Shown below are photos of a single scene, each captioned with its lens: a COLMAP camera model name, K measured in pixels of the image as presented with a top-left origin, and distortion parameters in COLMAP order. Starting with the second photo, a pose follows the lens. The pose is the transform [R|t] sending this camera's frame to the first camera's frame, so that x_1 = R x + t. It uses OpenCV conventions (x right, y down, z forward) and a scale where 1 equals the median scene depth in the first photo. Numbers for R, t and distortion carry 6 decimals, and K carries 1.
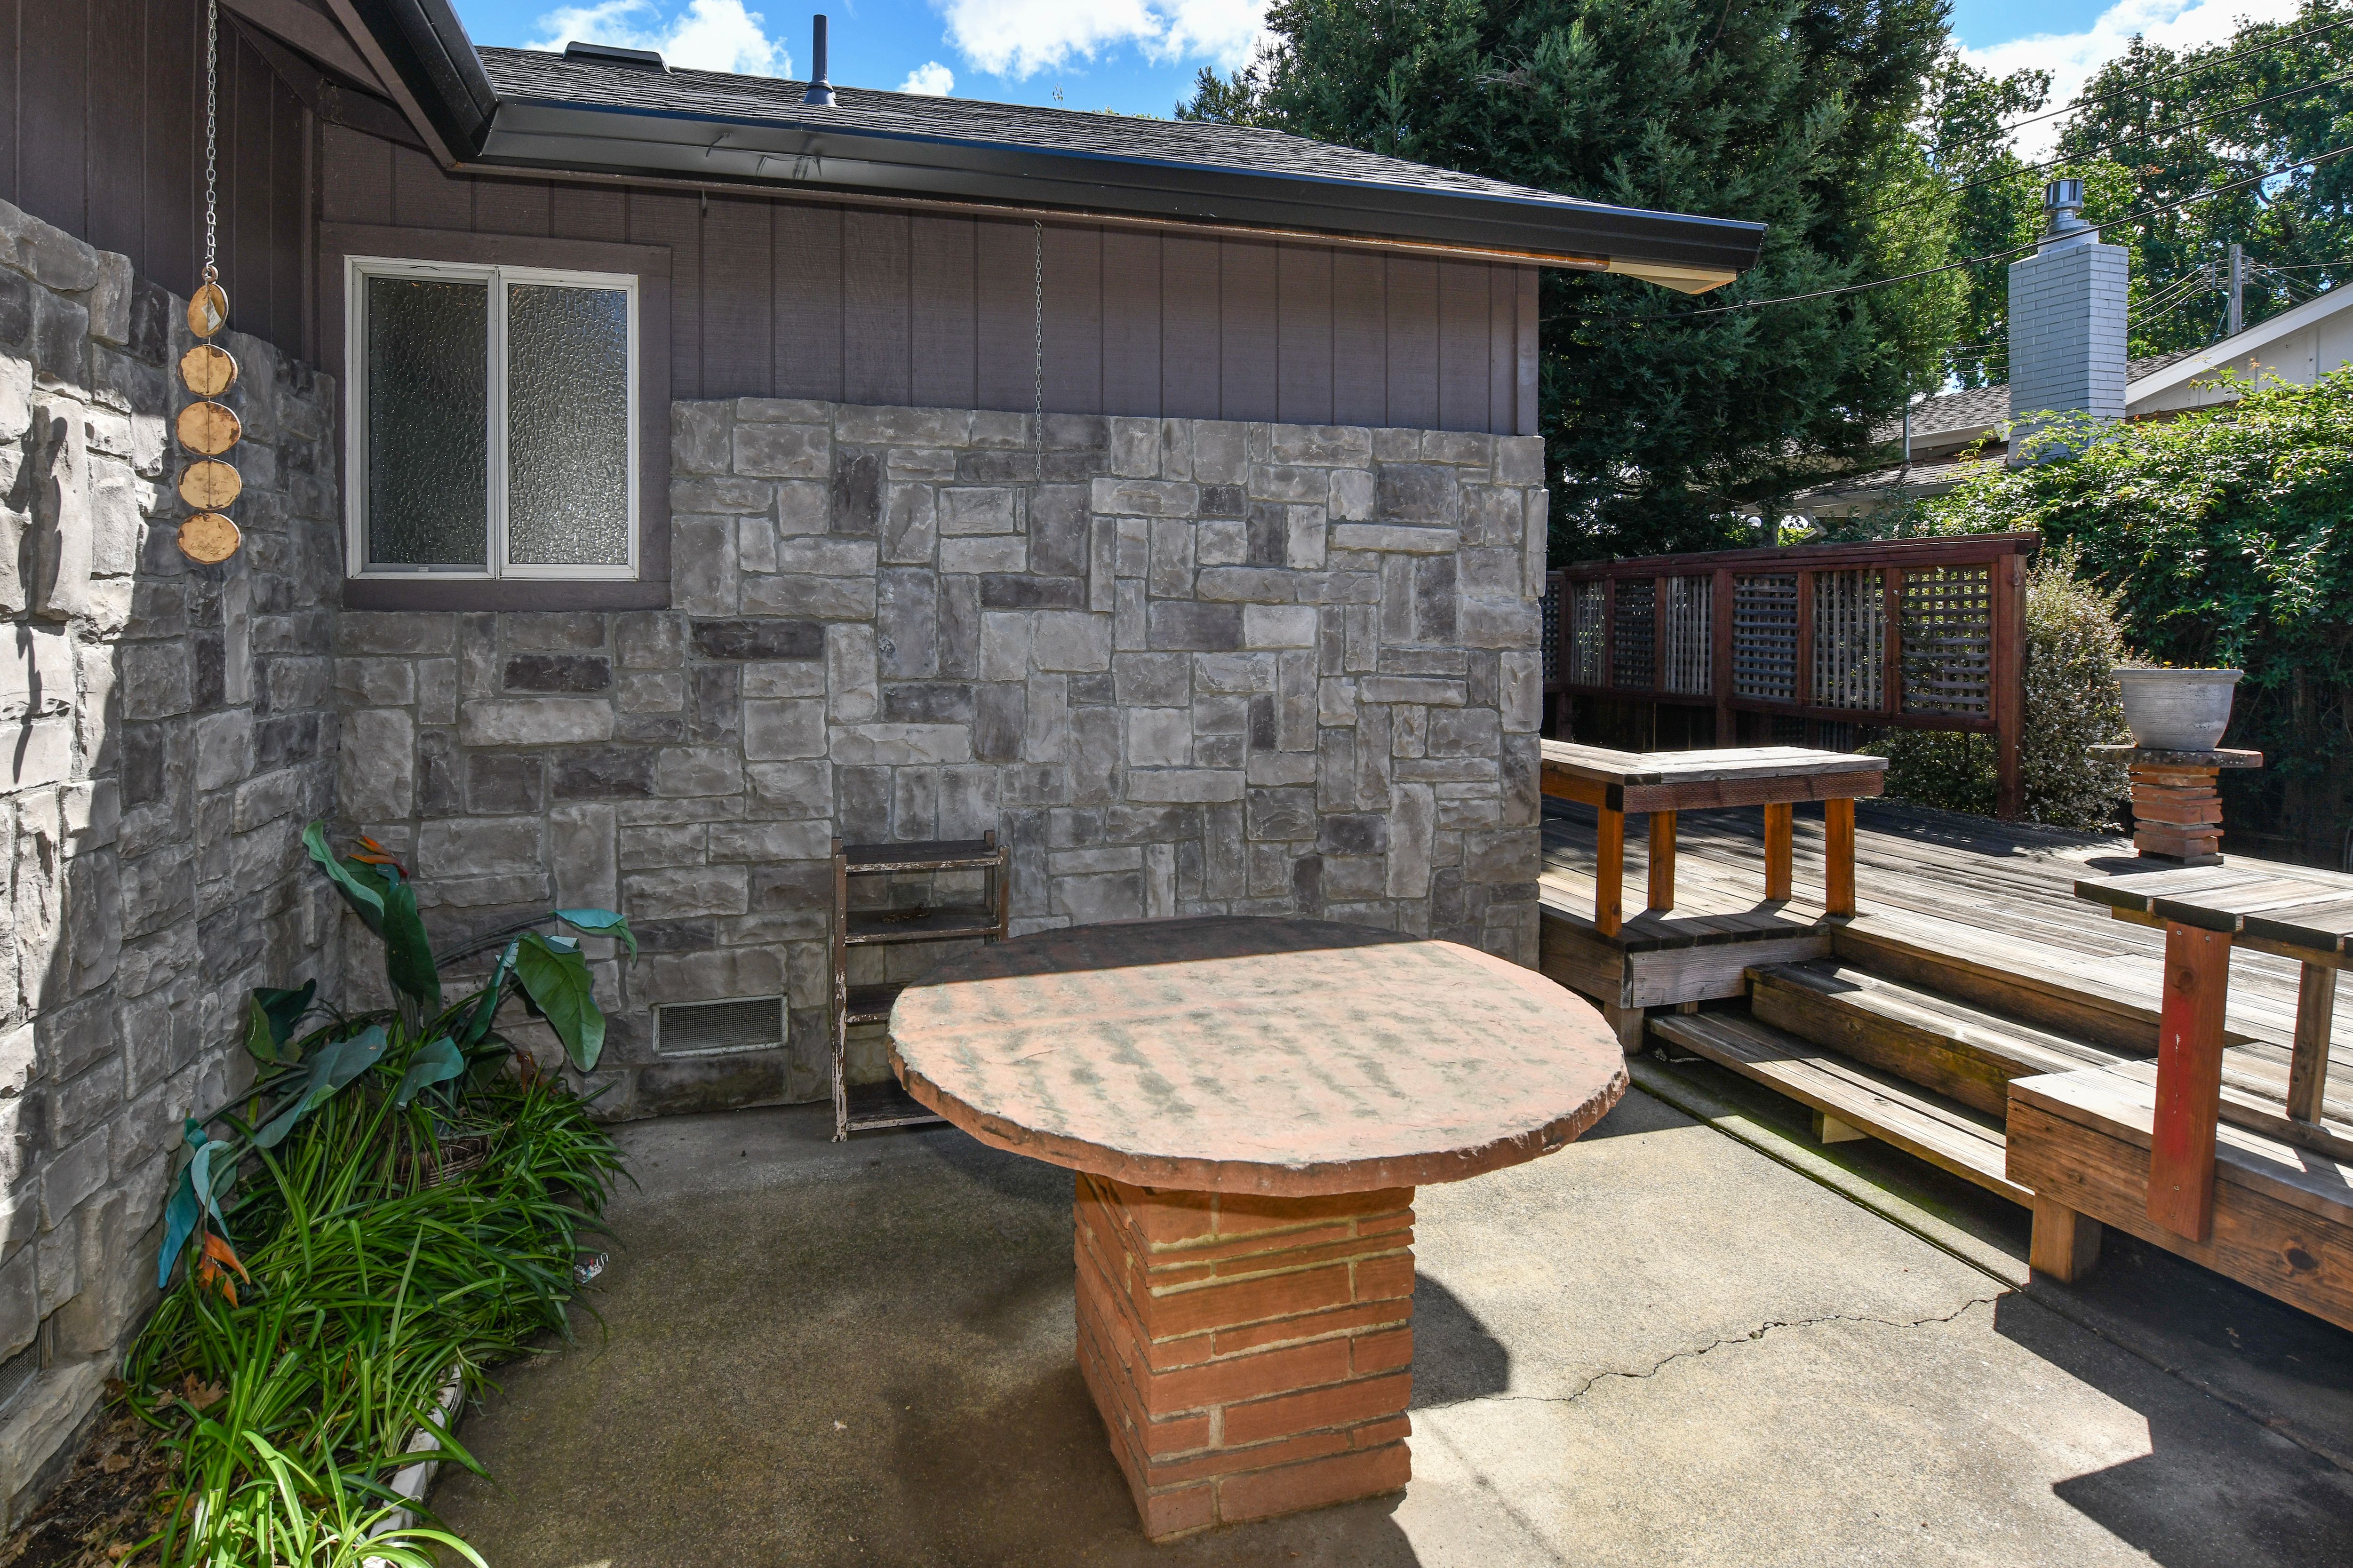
lens RADIAL K [[1150.8, 0, 1087.5], [0, 1150.8, 633.3], [0, 0, 1]] dist [0.000099, 0.000573]
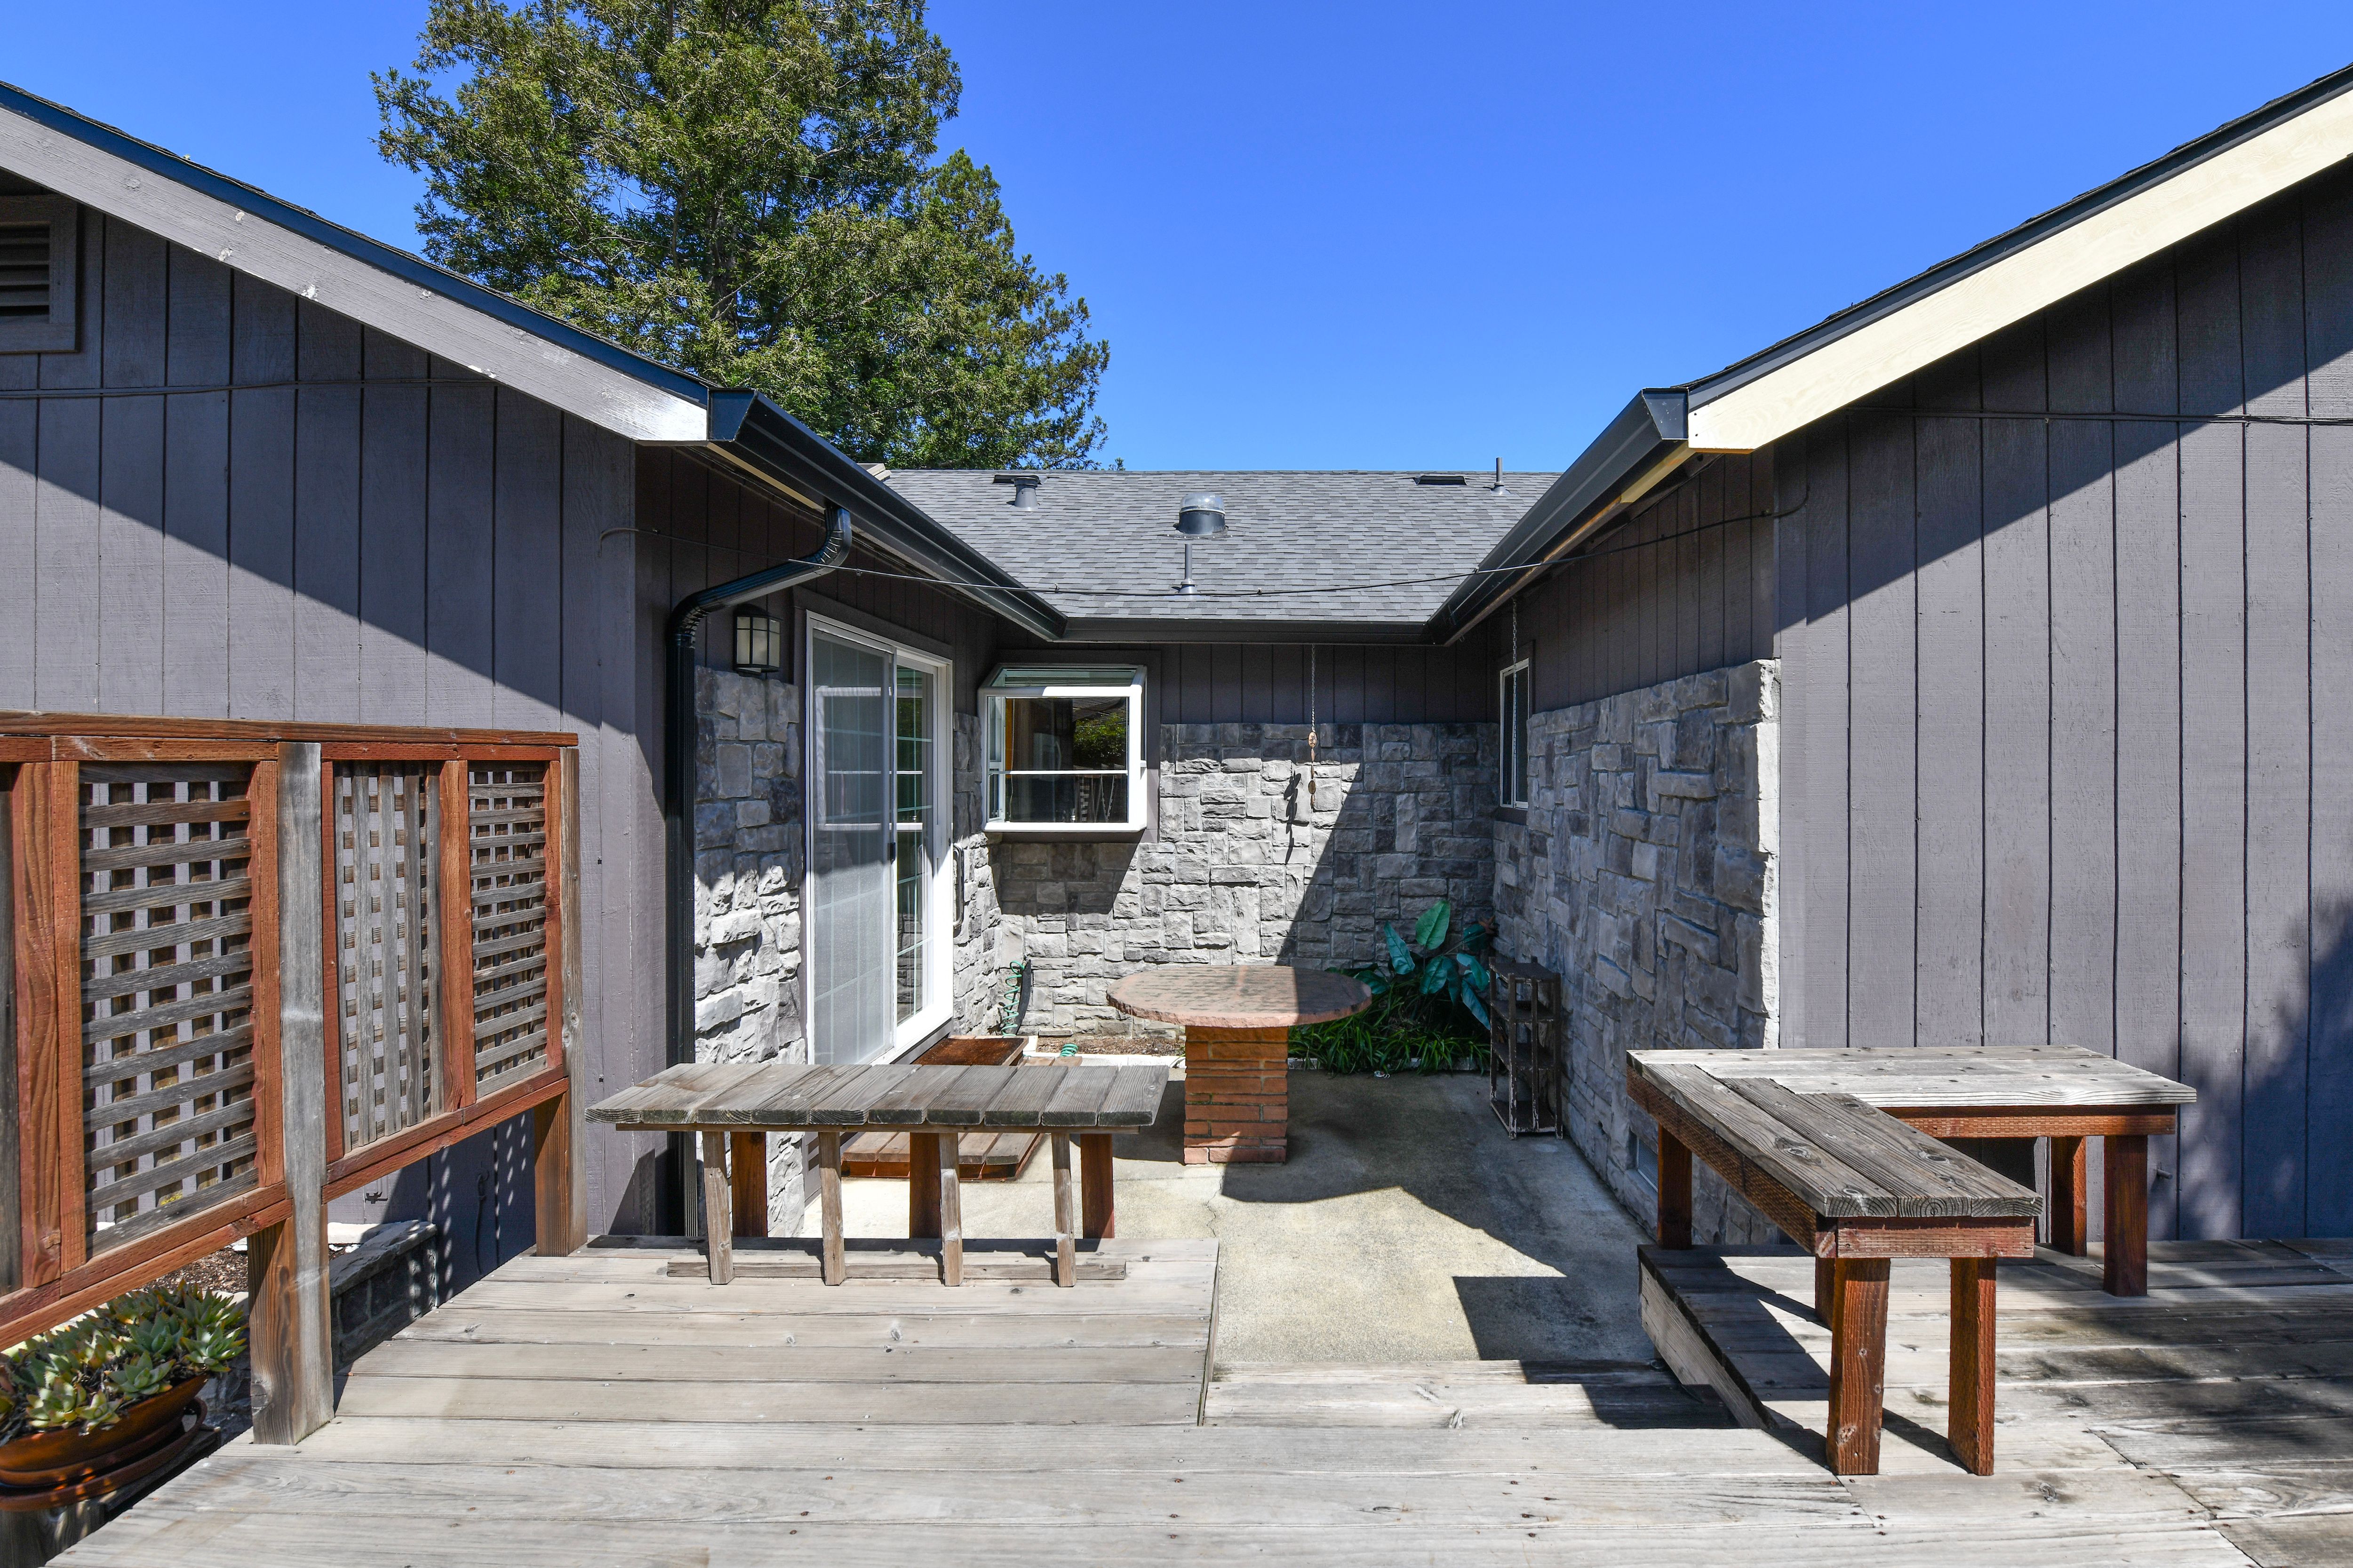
lens RADIAL K [[1035.4, 0, 1269.3], [0, 1035.4, 774.7], [0, 0, 1]] dist [-0.020110, -0.000390]
pose [[-0.261232, -0.003272, -0.965270, 1.257802], [-0.015793, 0.999875, 0.000885, -0.086728], [0.965147, 0.015476, -0.261251, 0.890591]]
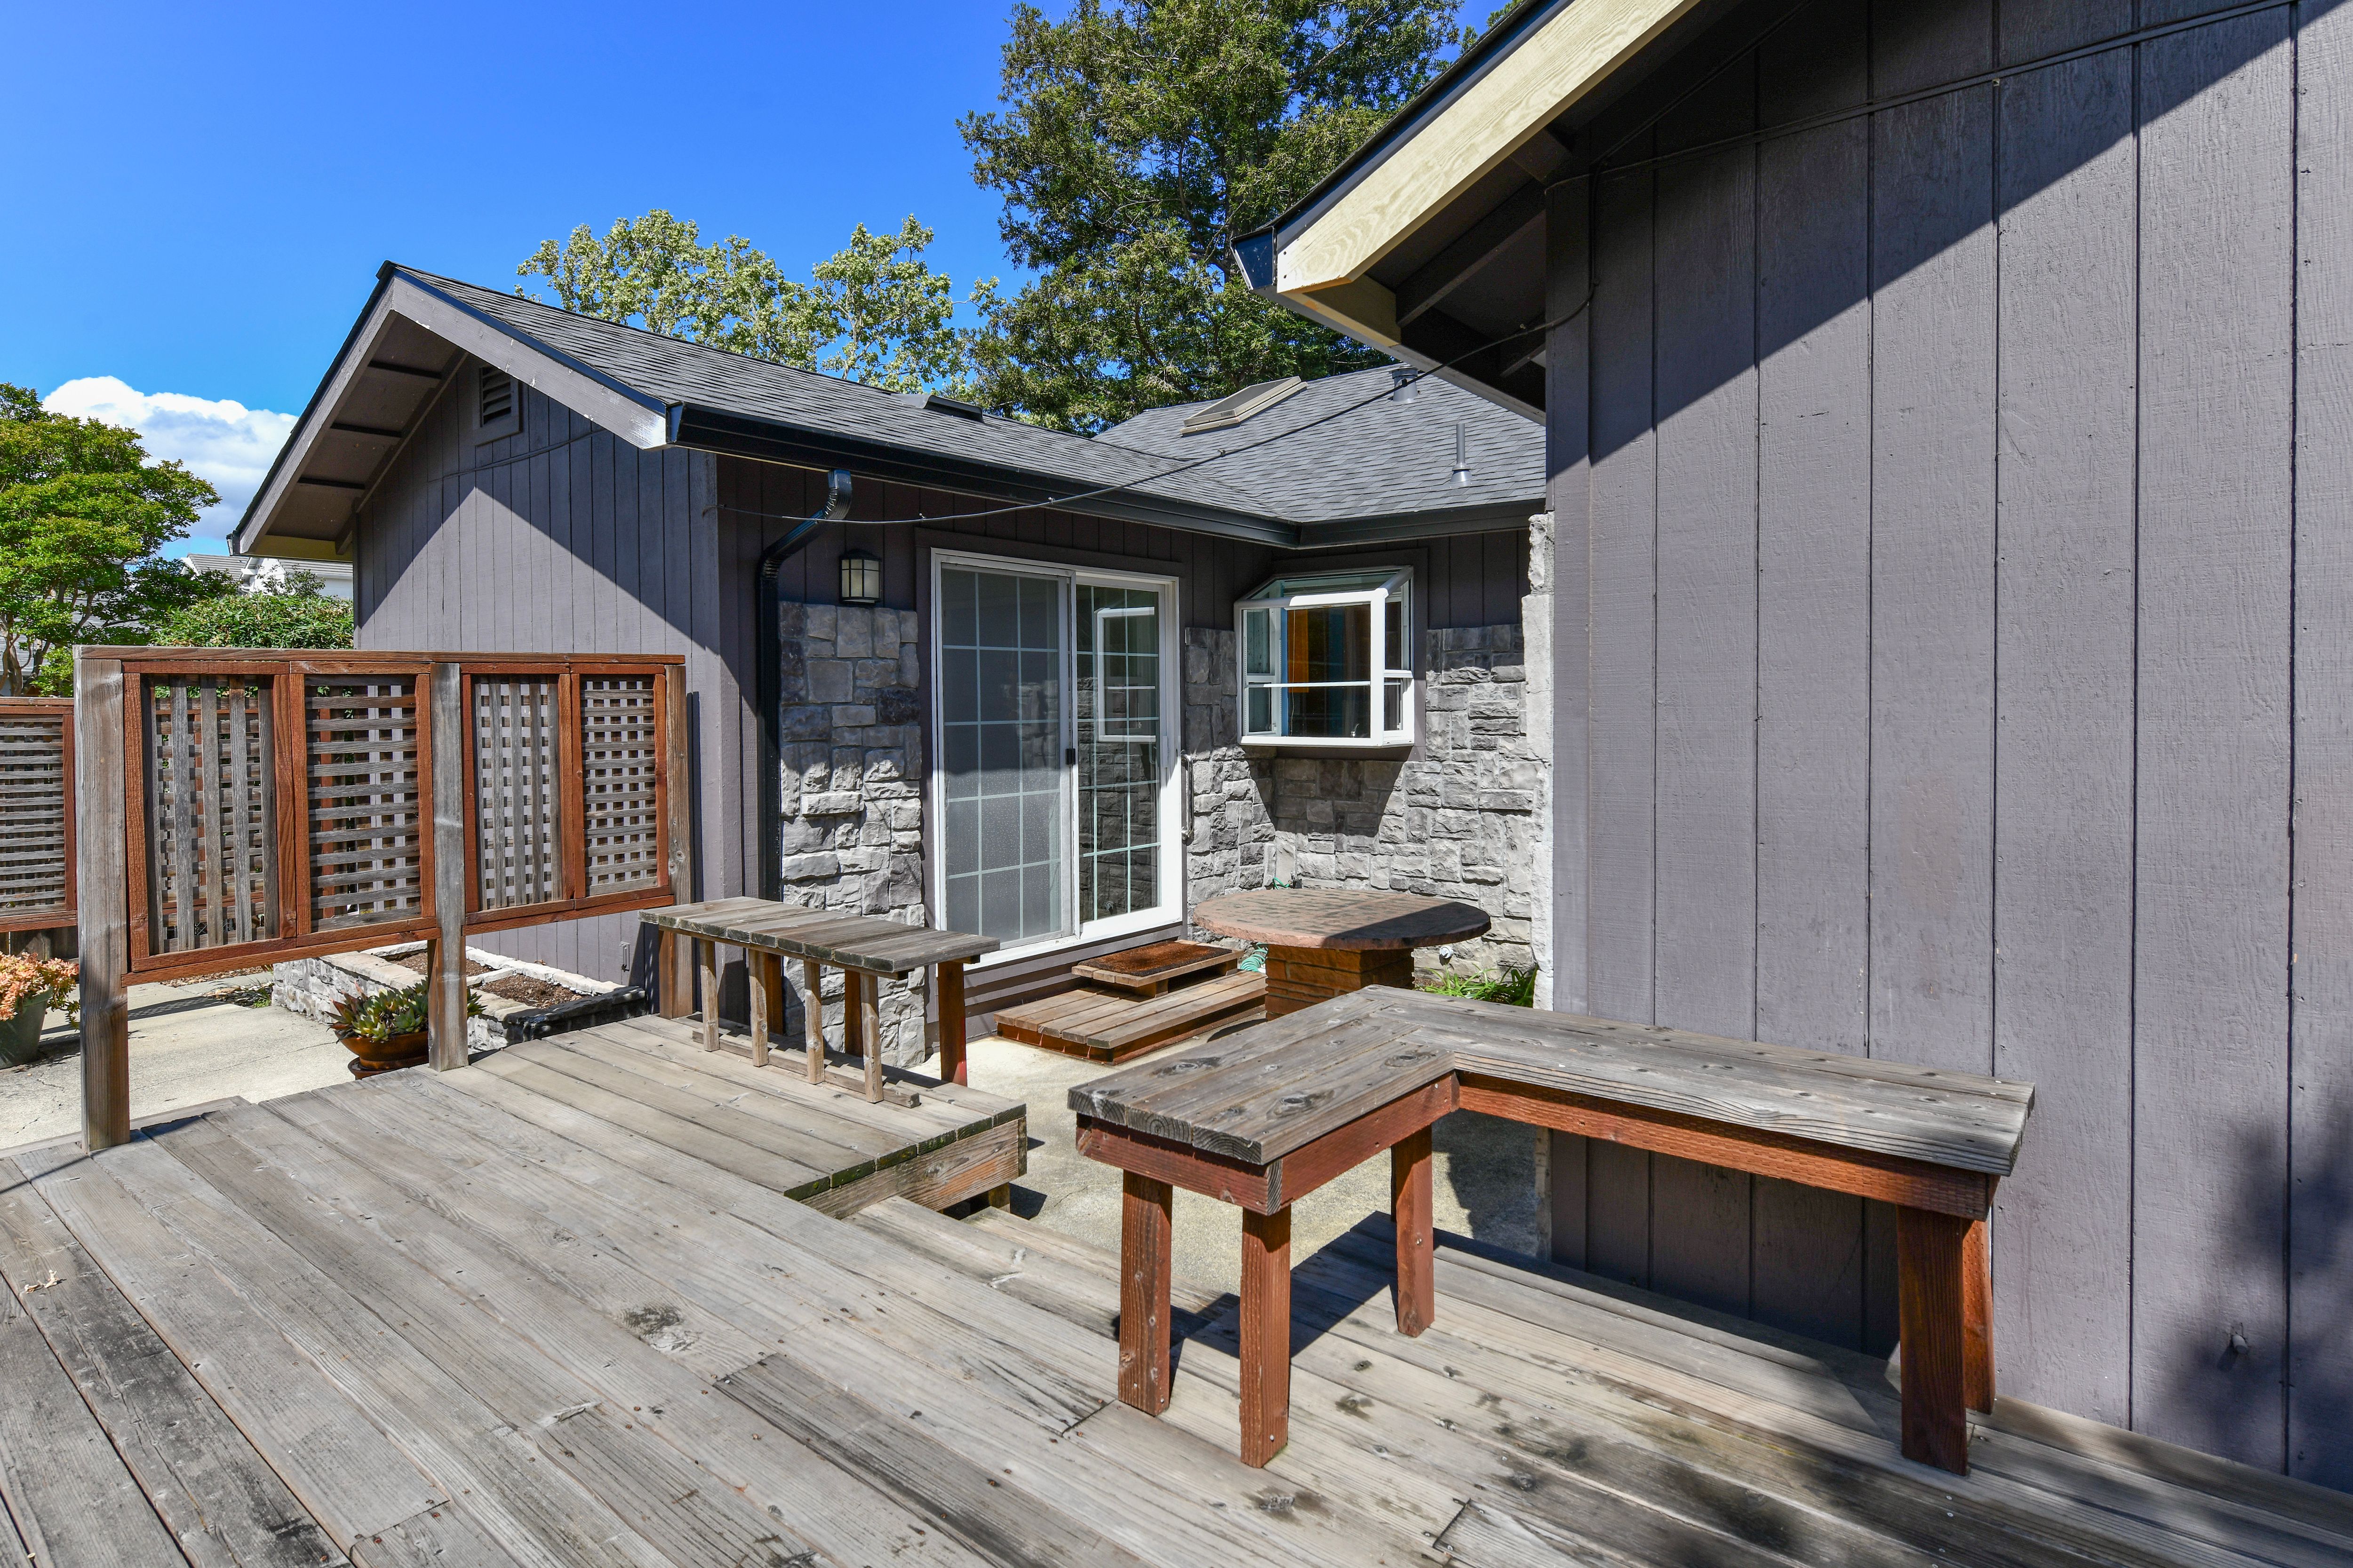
lens RADIAL K [[1220.5, 0, 1223.0], [0, 1220.5, 710.7], [0, 0, 1]] dist [0.001384, 0.000556]
pose [[-0.801117, 0.006050, -0.598477, 0.994597], [-0.003662, 0.999881, 0.015011, -0.072673], [0.598497, 0.014218, -0.800999, 1.515485]]
